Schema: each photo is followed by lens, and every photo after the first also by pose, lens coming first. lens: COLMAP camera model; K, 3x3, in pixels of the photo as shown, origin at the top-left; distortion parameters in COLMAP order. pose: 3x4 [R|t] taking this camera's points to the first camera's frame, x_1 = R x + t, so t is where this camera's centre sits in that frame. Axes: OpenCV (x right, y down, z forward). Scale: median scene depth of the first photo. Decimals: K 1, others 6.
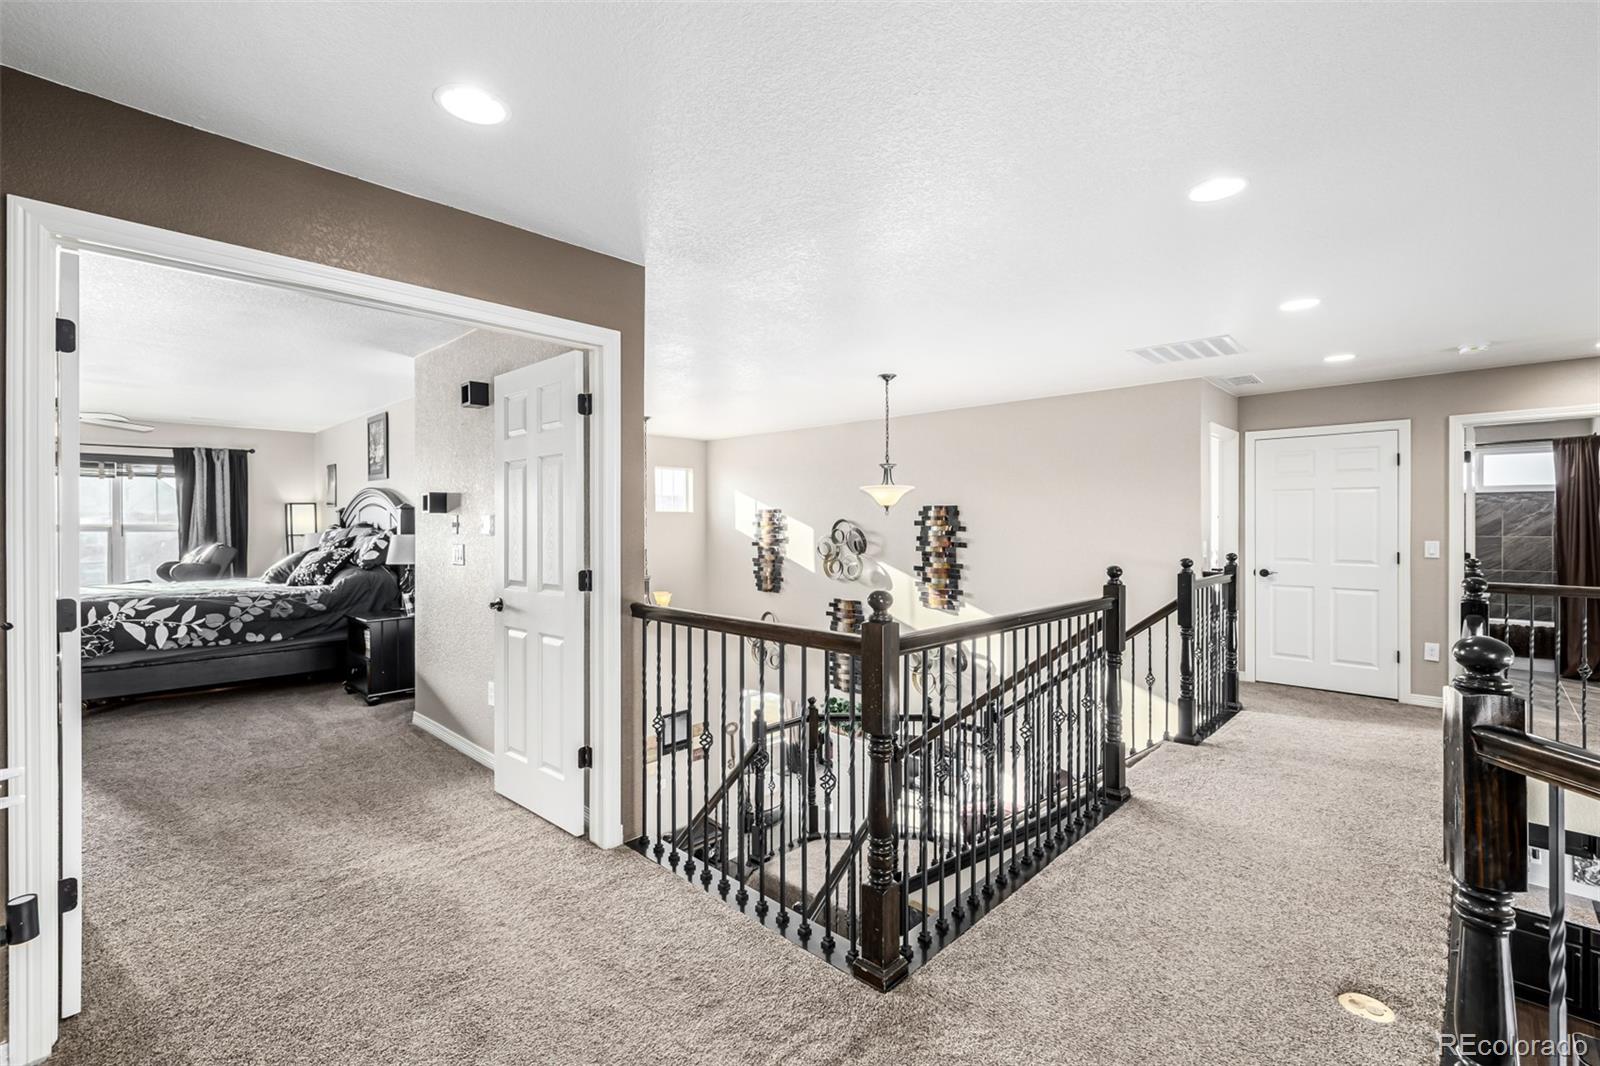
lens RADIAL K [[688.4, 0, 806.4], [0, 688.4, 527.5], [0, 0, 1]] dist [-0.000235, -0.000960]
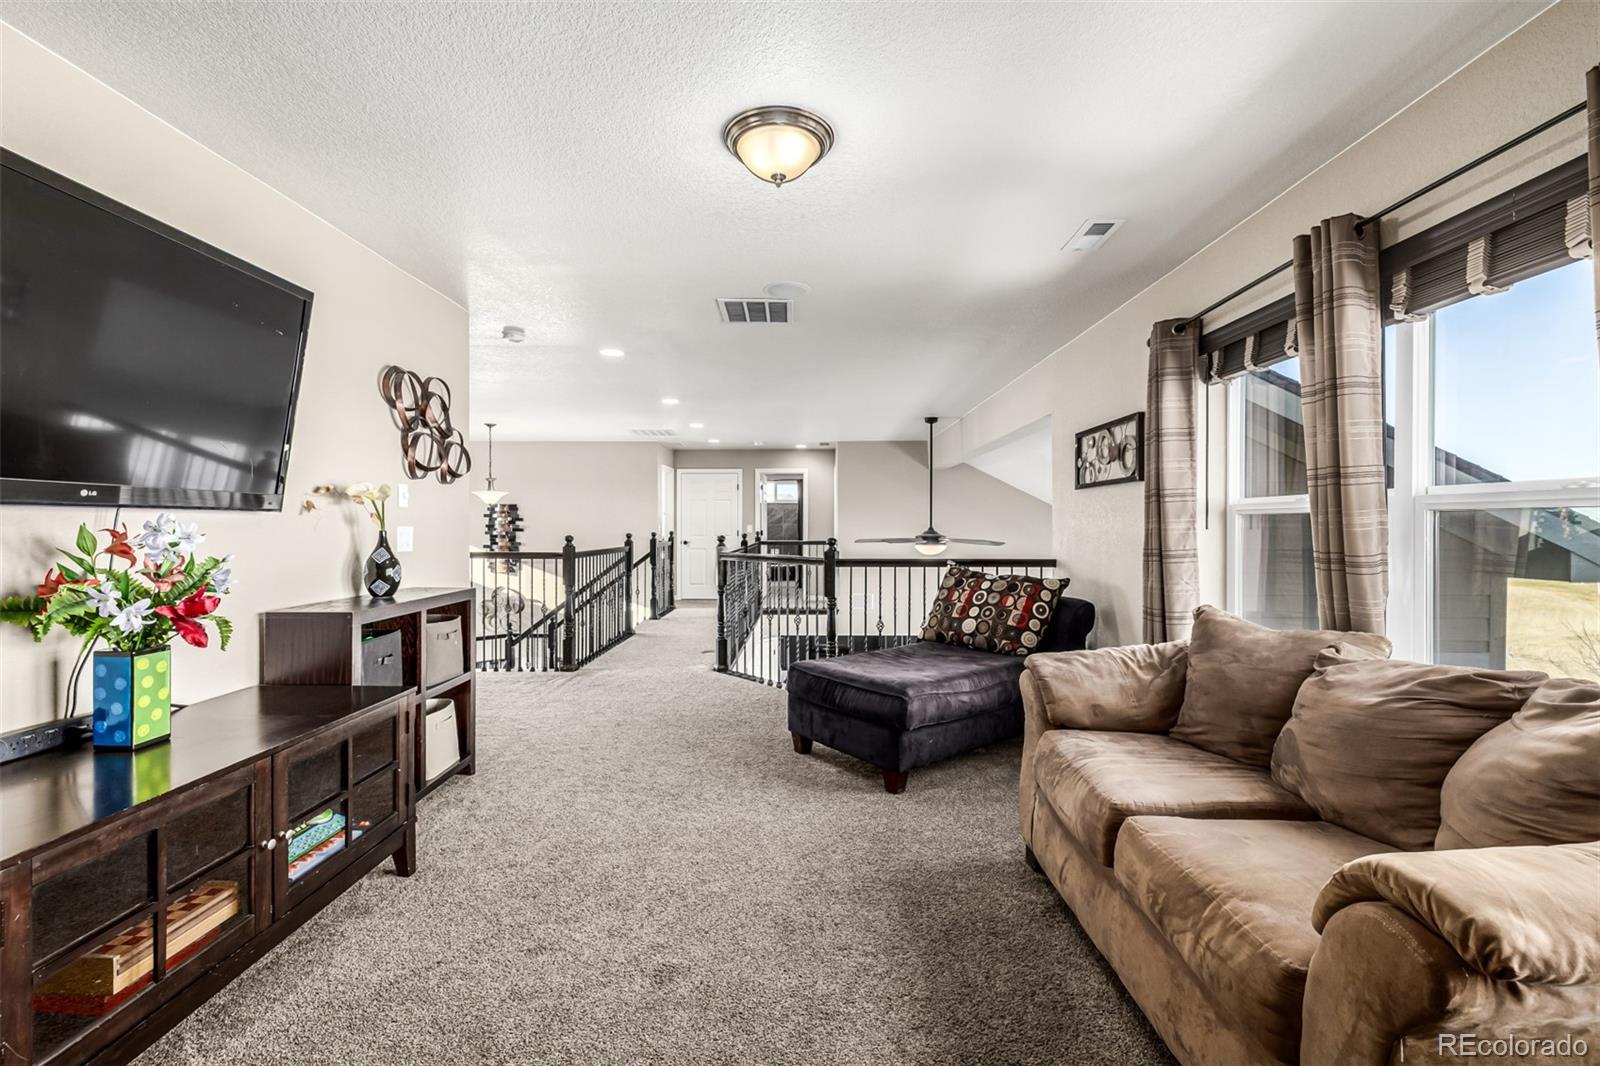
lens RADIAL K [[688.4, 0, 803.0], [0, 688.4, 527.4], [0, 0, 1]] dist [-0.000235, -0.000960]
pose [[0.728175, -0.001968, 0.685389, -0.462595], [0.002087, 0.999998, 0.000654, 0.025172], [-0.685388, 0.000954, 0.728177, -0.700615]]
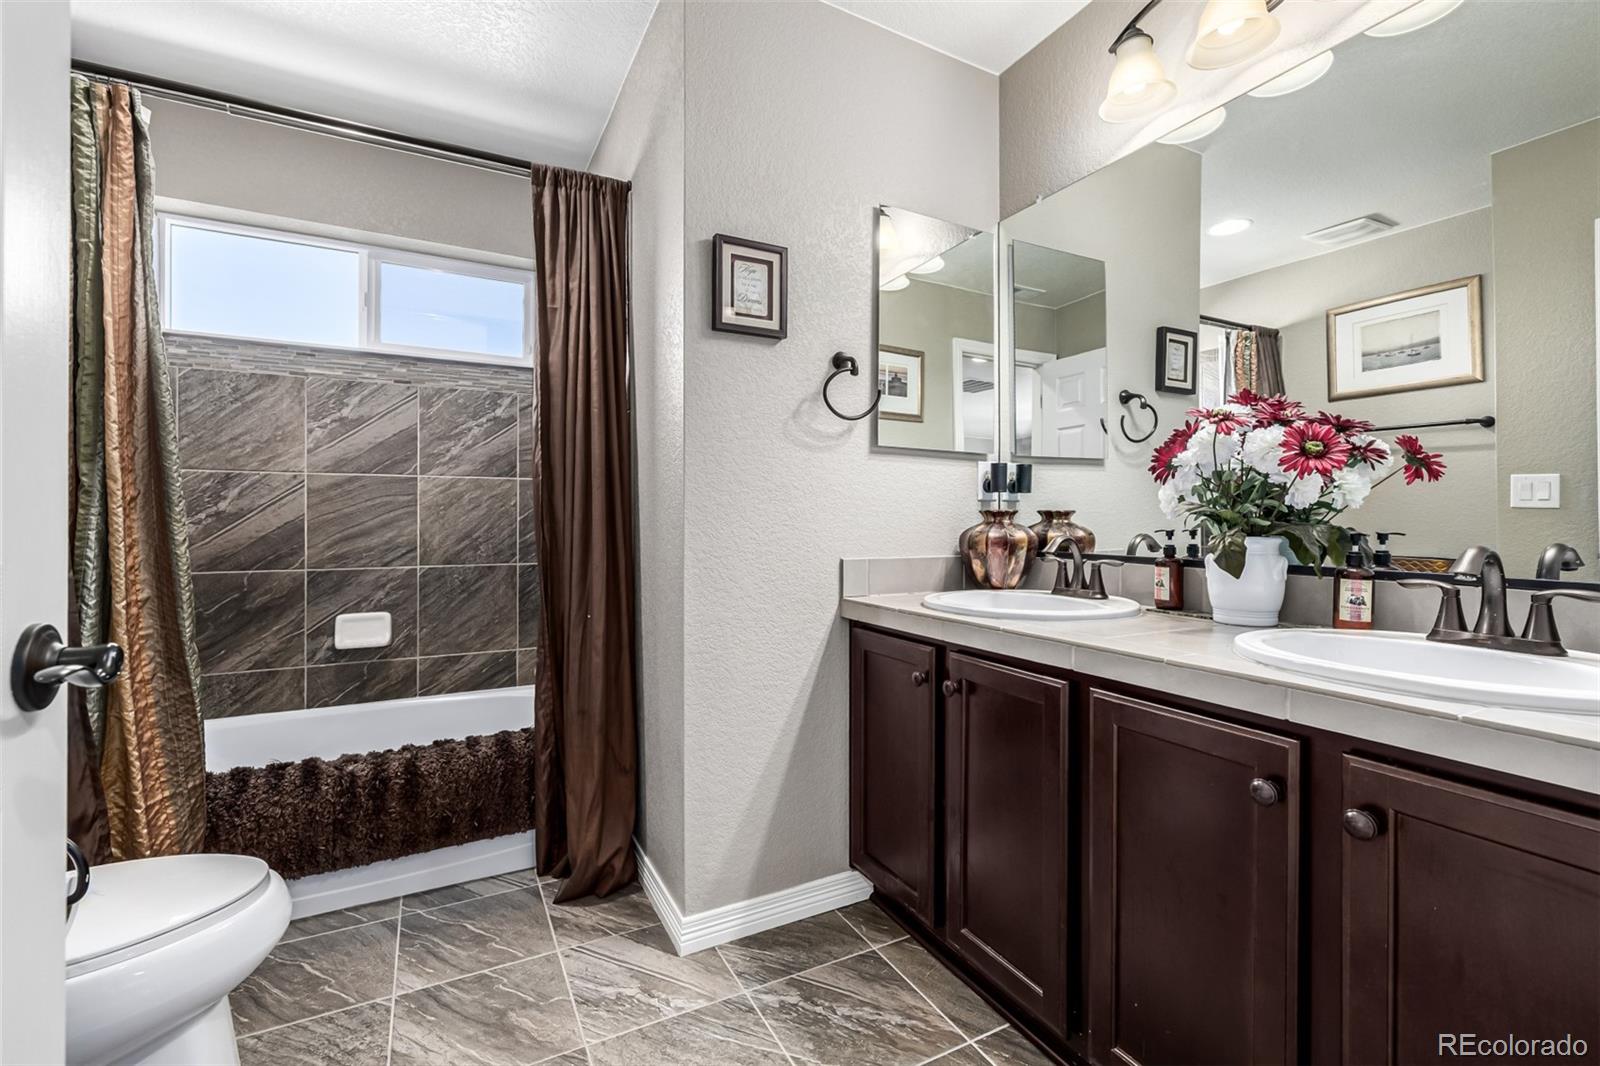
lens RADIAL K [[688.4, 0, 799.1], [0, 688.4, 522.7], [0, 0, 1]] dist [-0.000235, -0.000960]
pose [[0.312242, -0.003543, 0.949996, 0.849984], [0.000004, 0.999993, 0.003728, 0.043067], [-0.950003, -0.001160, 0.312240, 0.809494]]
